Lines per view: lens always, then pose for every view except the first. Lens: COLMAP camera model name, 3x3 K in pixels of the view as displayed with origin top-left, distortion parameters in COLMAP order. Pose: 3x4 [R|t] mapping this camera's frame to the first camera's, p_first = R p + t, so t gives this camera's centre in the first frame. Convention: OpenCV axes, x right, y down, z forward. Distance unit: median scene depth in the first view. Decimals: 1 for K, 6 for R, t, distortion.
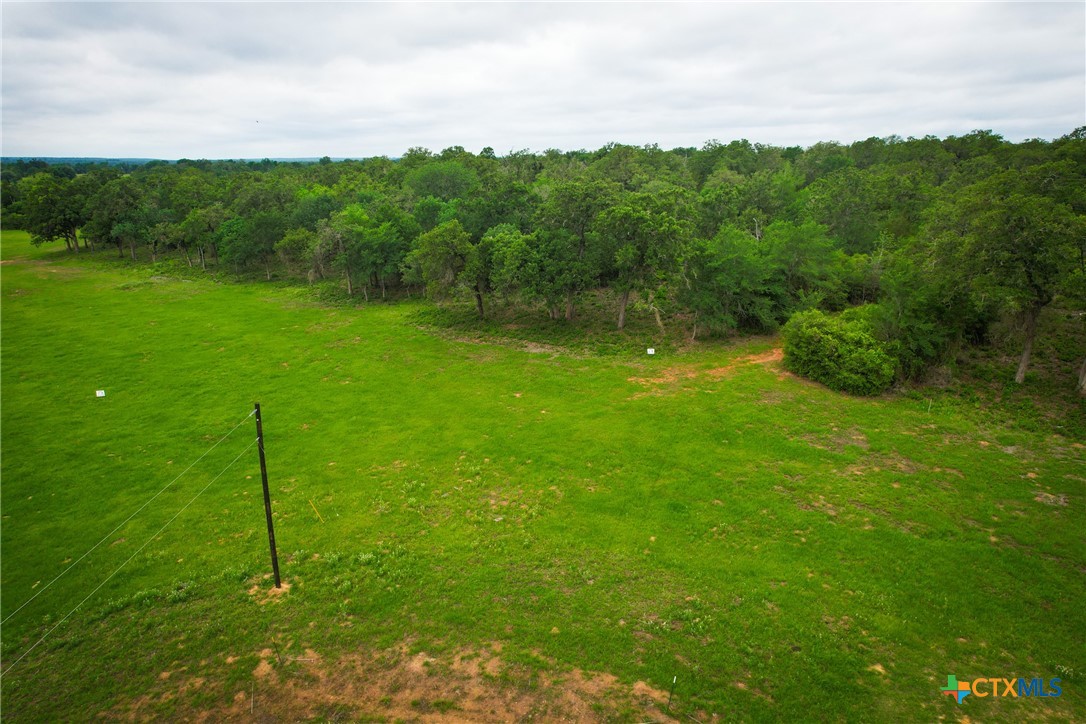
lens RADIAL K [[695.1, 0, 544.3], [0, 695.1, 367.1], [0, 0, 1]] dist [-0.074752, 0.068671]
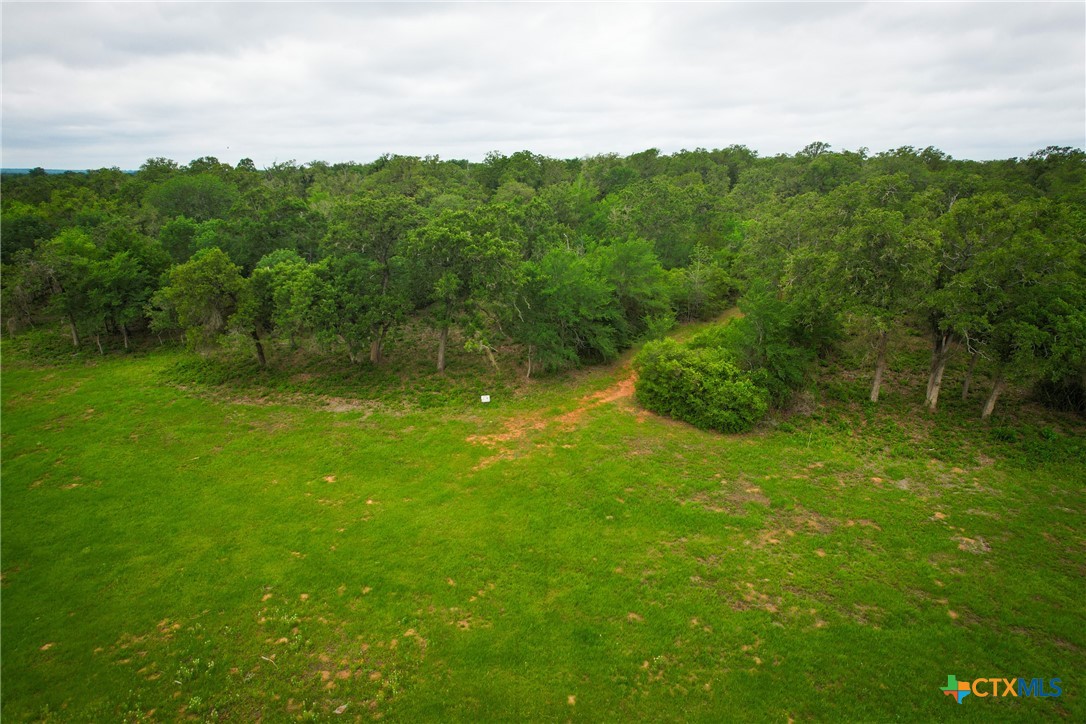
lens RADIAL K [[695.1, 0, 544.3], [0, 695.1, 367.1], [0, 0, 1]] dist [-0.074752, 0.068671]
pose [[0.948434, -0.080920, 0.306471, -0.031474], [0.086113, 0.996279, -0.003436, -0.050241], [-0.305053, 0.029650, 0.951874, 0.174804]]
